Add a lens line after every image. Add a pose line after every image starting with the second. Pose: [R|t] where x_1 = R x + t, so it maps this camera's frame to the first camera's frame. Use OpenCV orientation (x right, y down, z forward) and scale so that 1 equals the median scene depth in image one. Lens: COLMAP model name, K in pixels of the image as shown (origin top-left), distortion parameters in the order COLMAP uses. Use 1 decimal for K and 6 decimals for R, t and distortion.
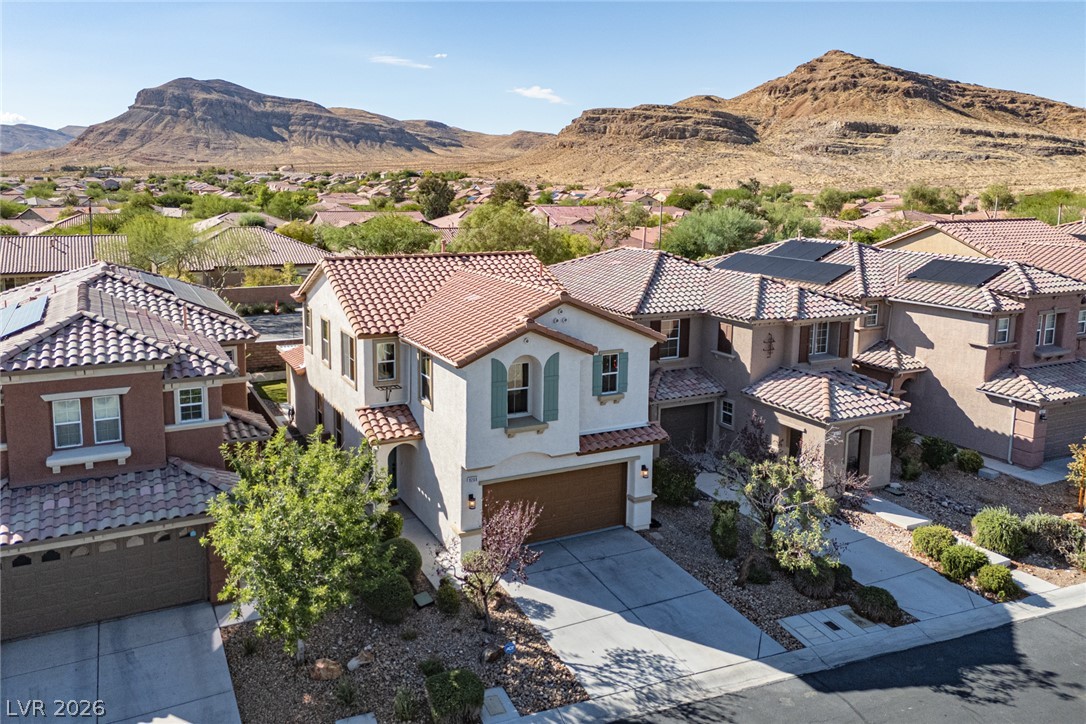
lens RADIAL K [[849.7, 0, 509.7], [0, 849.7, 302.5], [0, 0, 1]] dist [0.053561, -0.034967]
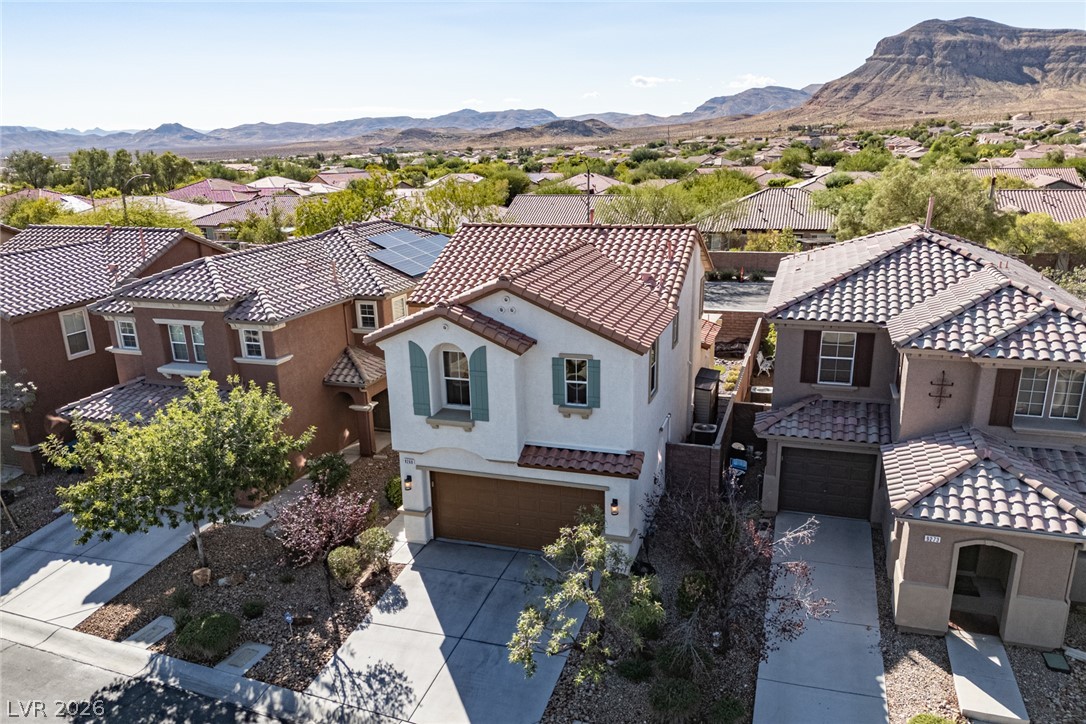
lens RADIAL K [[821.1, 0, 522.9], [0, 821.1, 413.6], [0, 0, 1]] dist [0.068358, -0.058695]
pose [[0.707483, 0.200169, -0.677791, 0.051447], [-0.075762, 0.975006, 0.208862, -0.004065], [0.702658, -0.096415, 0.704965, 0.032425]]
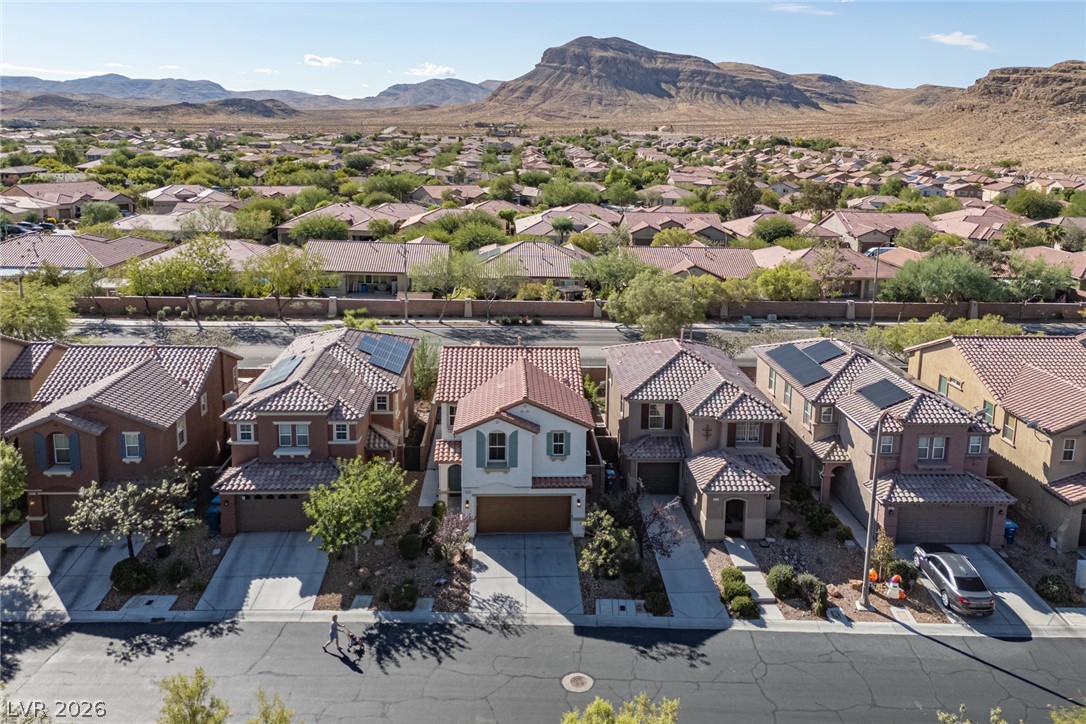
lens RADIAL K [[865.4, 0, 563.1], [0, 865.4, 280.8], [0, 0, 1]] dist [0.071031, -0.089813]
pose [[0.927177, 0.082354, -0.365460, 0.060731], [-0.072123, 0.996528, 0.041584, -0.026188], [0.367616, -0.012197, 0.929898, -0.051534]]
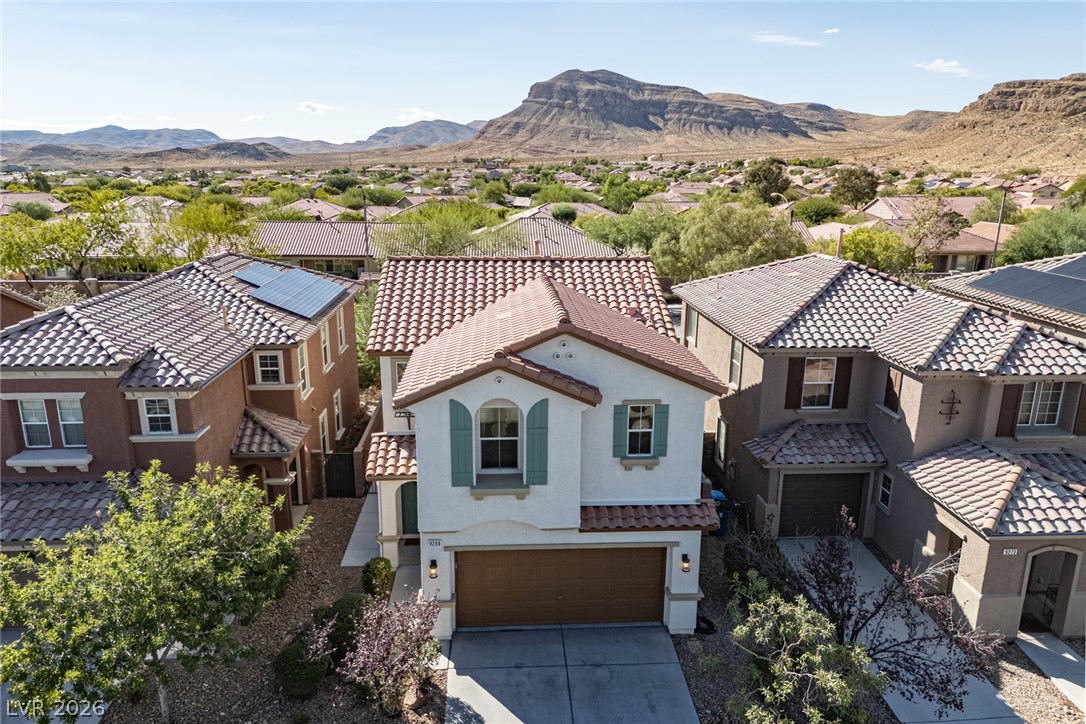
lens RADIAL K [[826.3, 0, 538.9], [0, 826.3, 398.5], [0, 0, 1]] dist [0.070084, -0.069369]
pose [[0.922465, 0.101353, -0.372539, 0.024858], [-0.053702, 0.989231, 0.136156, -0.003184], [0.382327, -0.105593, 0.917974, 0.024575]]
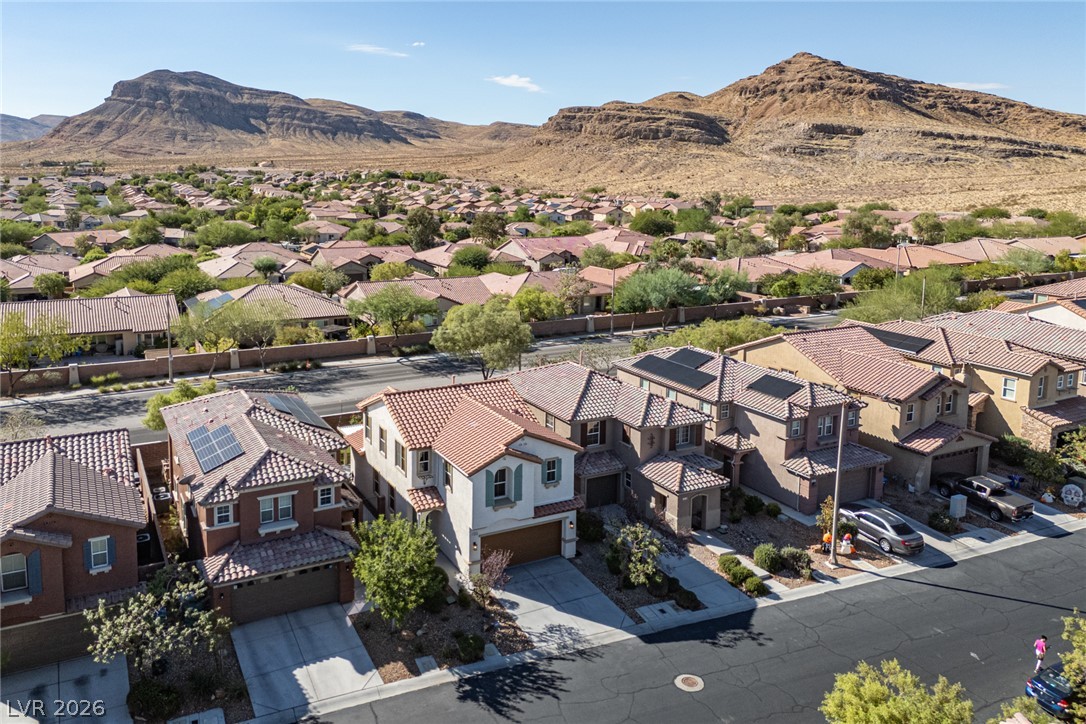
lens RADIAL K [[856.7, 0, 499.4], [0, 856.7, 285.7], [0, 0, 1]] dist [0.072158, -0.077716]
pose [[0.999897, -0.005654, 0.013212, -0.000999], [0.005700, 0.999978, -0.003445, -0.024618], [-0.013192, 0.003520, 0.999907, -0.066116]]
